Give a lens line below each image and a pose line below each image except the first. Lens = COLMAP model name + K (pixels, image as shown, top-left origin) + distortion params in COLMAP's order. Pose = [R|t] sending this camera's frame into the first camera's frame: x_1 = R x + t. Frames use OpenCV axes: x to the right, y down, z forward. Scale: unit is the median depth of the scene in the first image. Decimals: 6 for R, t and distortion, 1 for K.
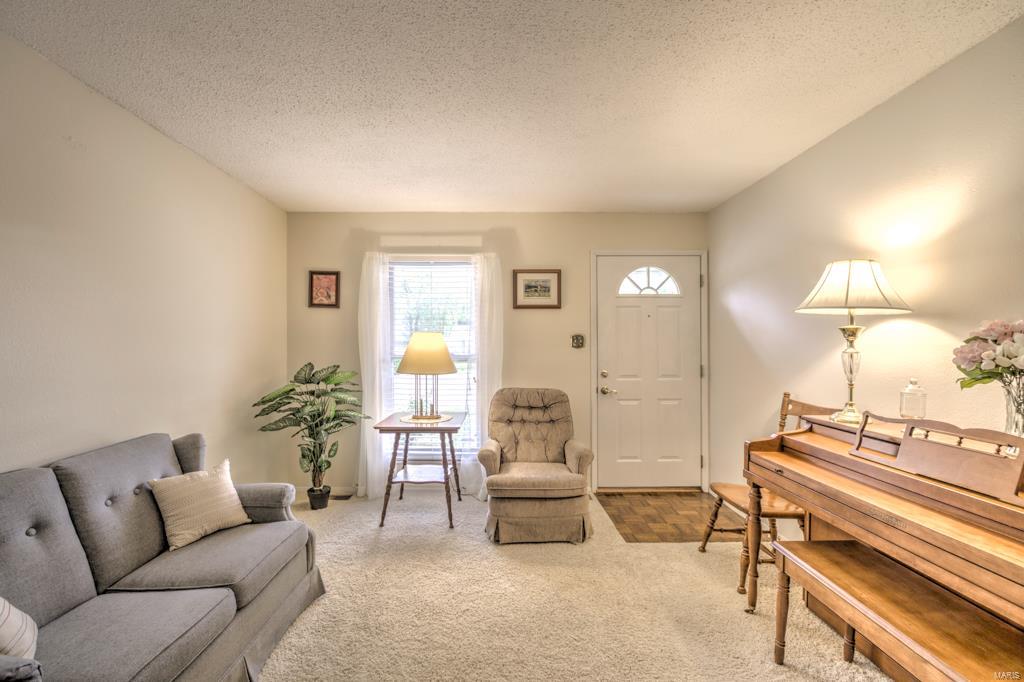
lens RADIAL K [[395.9, 0, 512.0], [0, 395.9, 341.0], [0, 0, 1]] dist [0.000130, -0.009717]
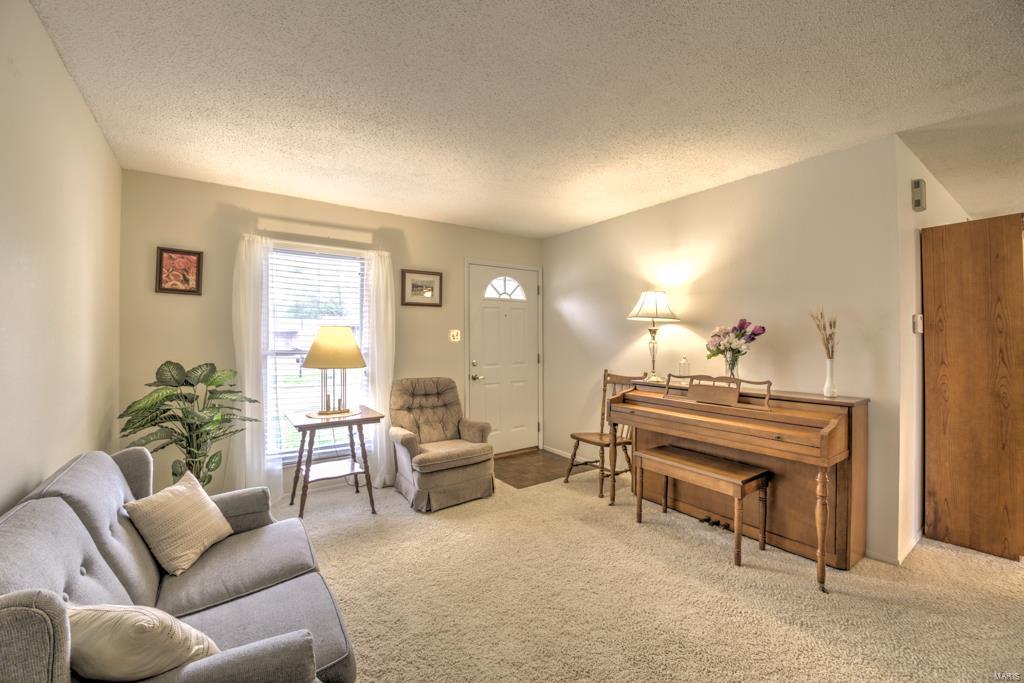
lens RADIAL K [[407.1, 0, 512.8], [0, 407.1, 330.4], [0, 0, 1]] dist [-0.000051, -0.000115]
pose [[0.825881, 0.010119, 0.563754, -0.422428], [-0.003504, 0.999912, -0.012814, -0.000122], [-0.563834, 0.008608, 0.825843, -0.094491]]
